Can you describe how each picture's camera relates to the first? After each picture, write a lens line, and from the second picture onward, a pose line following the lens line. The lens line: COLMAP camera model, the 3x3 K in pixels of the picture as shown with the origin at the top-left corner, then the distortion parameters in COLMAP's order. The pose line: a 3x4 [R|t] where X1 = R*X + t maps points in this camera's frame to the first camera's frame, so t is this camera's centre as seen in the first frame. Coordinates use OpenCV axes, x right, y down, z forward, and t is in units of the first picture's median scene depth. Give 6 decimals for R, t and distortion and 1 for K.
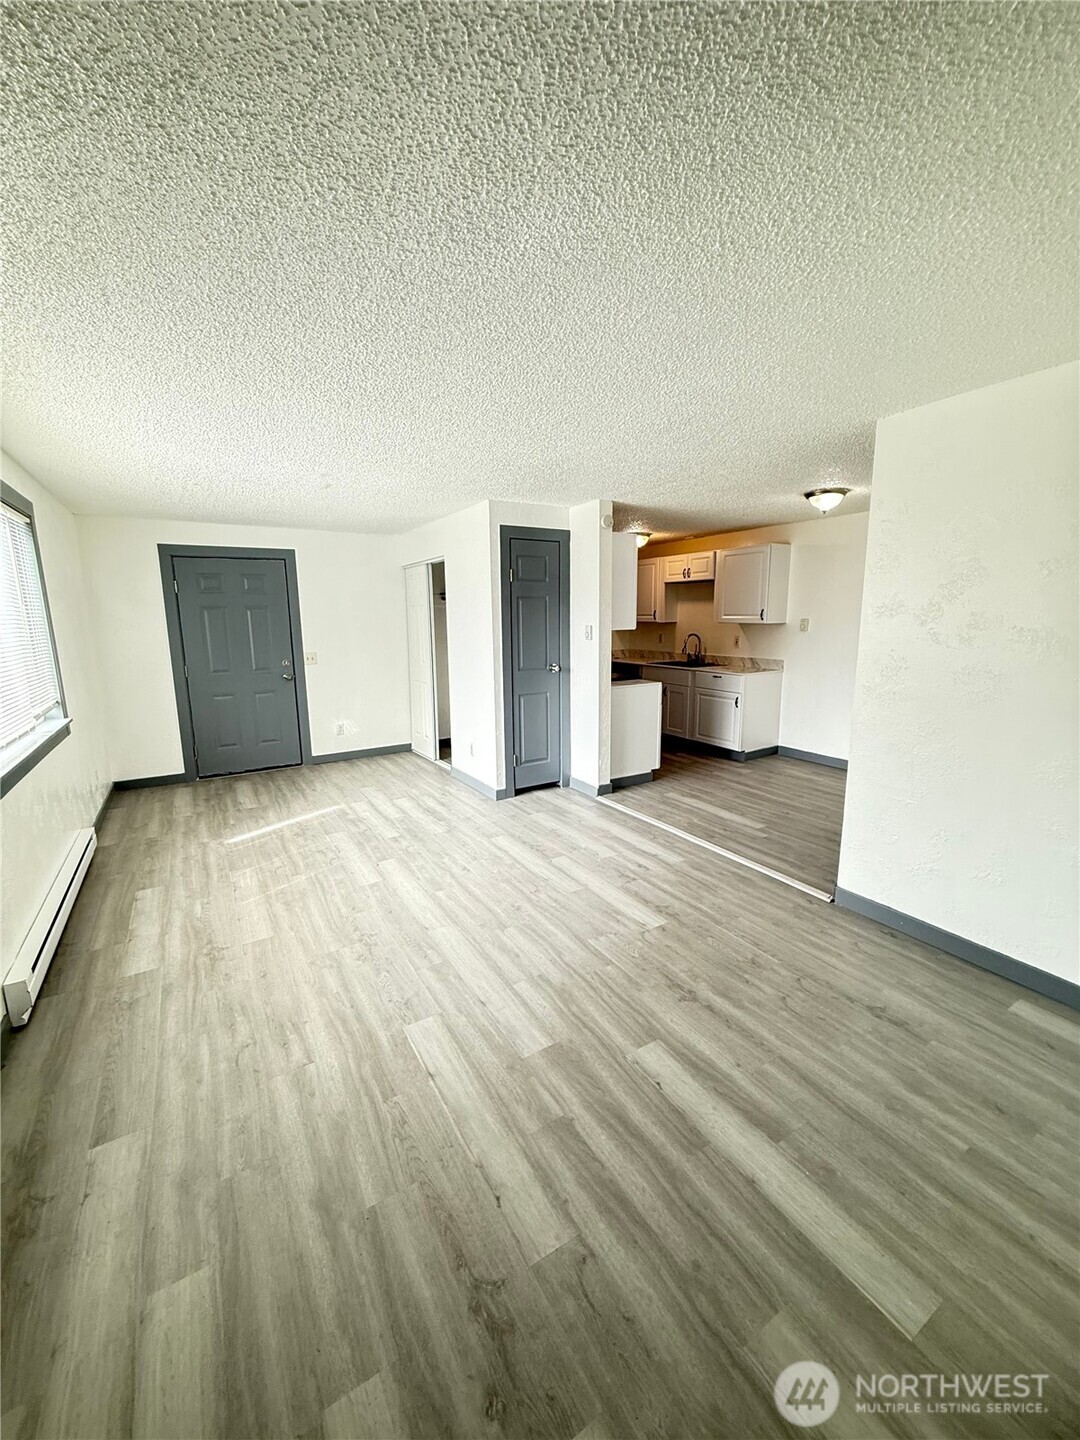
lens RADIAL K [[576.7, 0, 540.0], [0, 576.7, 720.0], [0, 0, 1]] dist [0.000074, -0.000260]
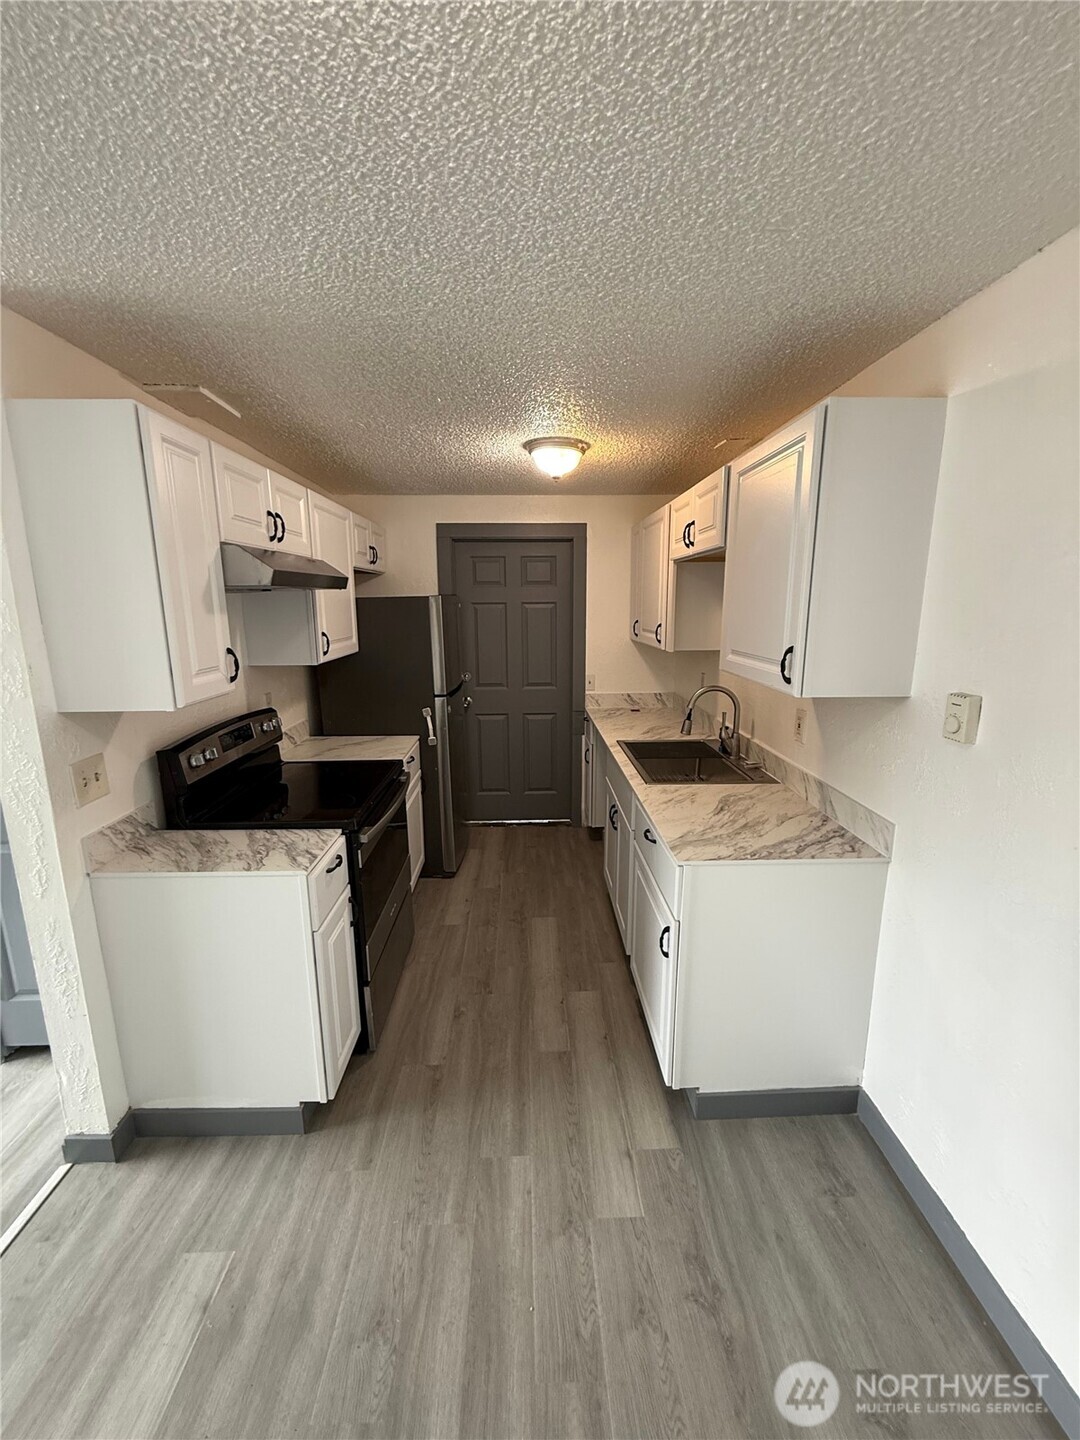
lens RADIAL K [[576.7, 0, 540.0], [0, 576.7, 720.0], [0, 0, 1]] dist [0.000074, -0.000260]
pose [[0.872226, 0.107990, -0.477033, 0.670861], [-0.094741, 0.994152, 0.051827, -0.256048], [0.479840, -0.000011, 0.877356, 1.109175]]
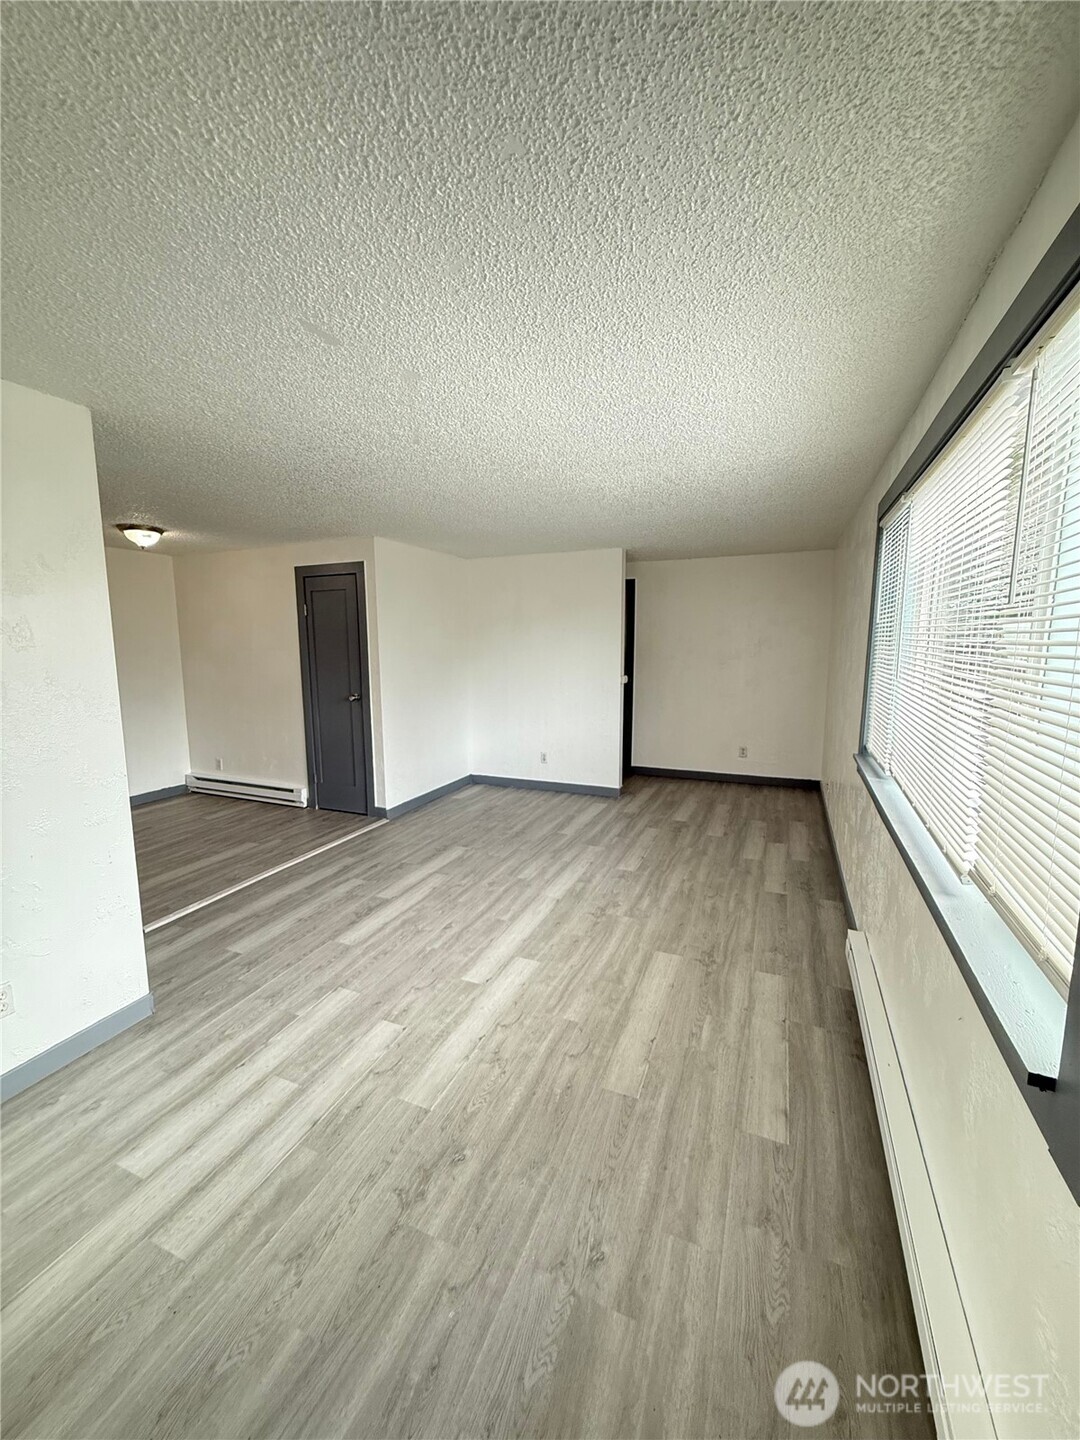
lens RADIAL K [[576.7, 0, 540.0], [0, 576.7, 720.0], [0, 0, 1]] dist [0.000074, -0.000260]
pose [[-0.587041, -0.096321, 0.803806, -0.877949], [0.158220, 0.960098, 0.230603, -0.226786], [-0.793945, 0.262552, -0.548378, 1.258823]]
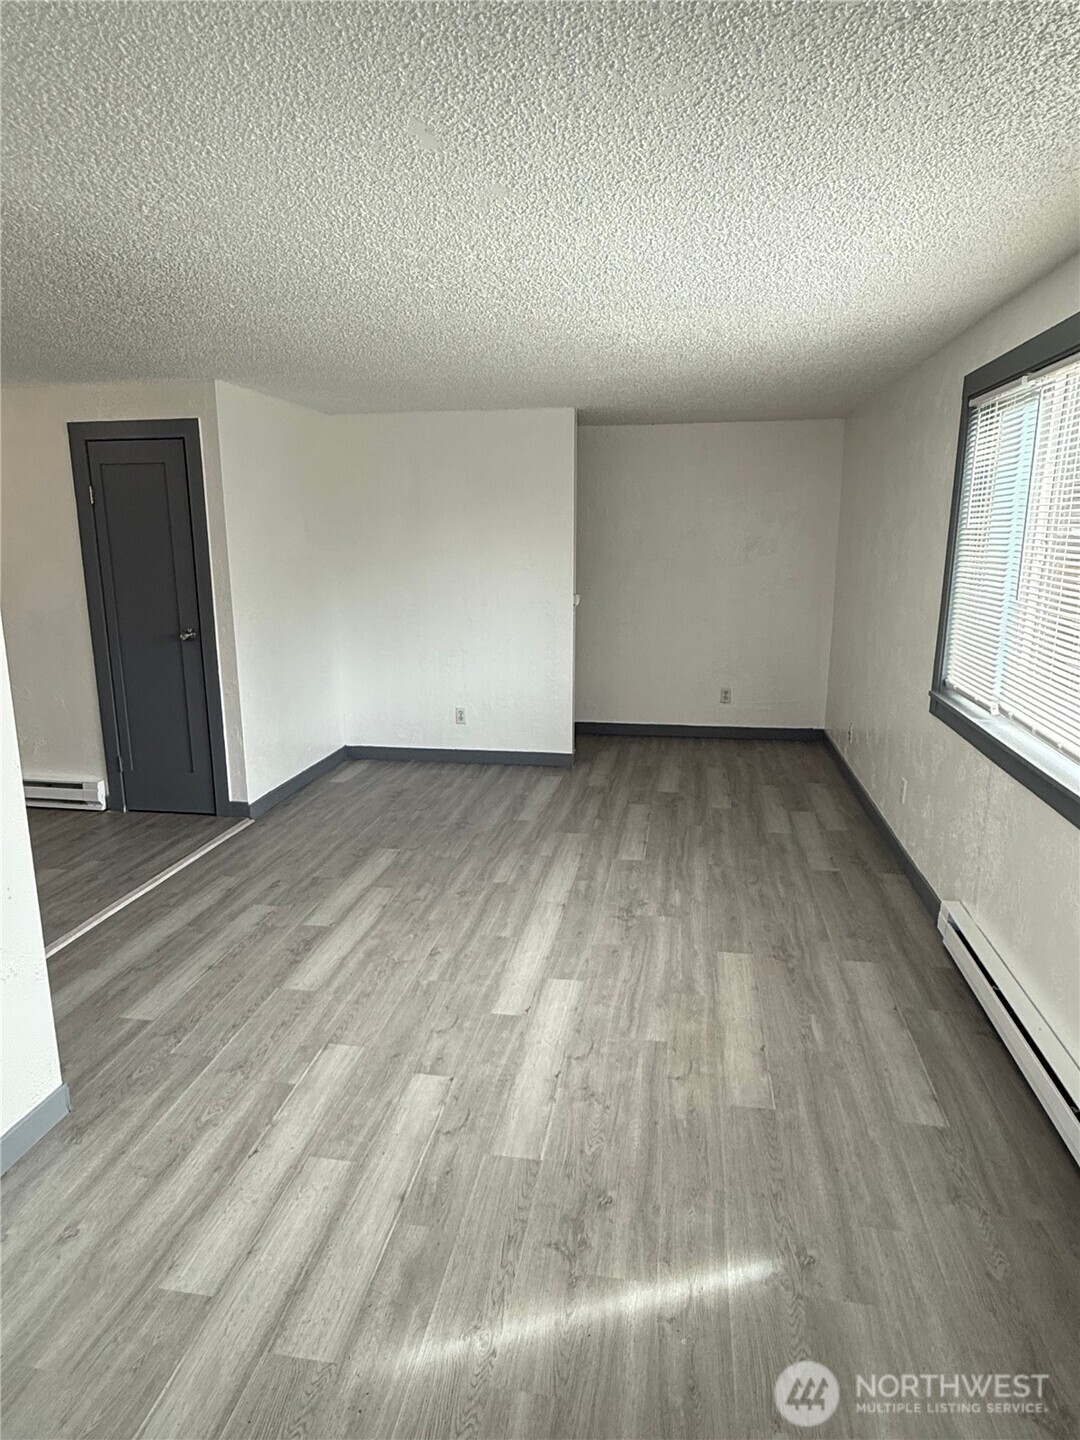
lens RADIAL K [[888.6, 0, 540.0], [0, 888.6, 720.0], [0, 0, 1]] dist [0.001118, -0.000681]
pose [[-0.758881, -0.120788, 0.639929, -0.800827], [0.130358, 0.934585, 0.330994, -0.289300], [-0.638049, 0.334605, -0.693494, 1.485278]]
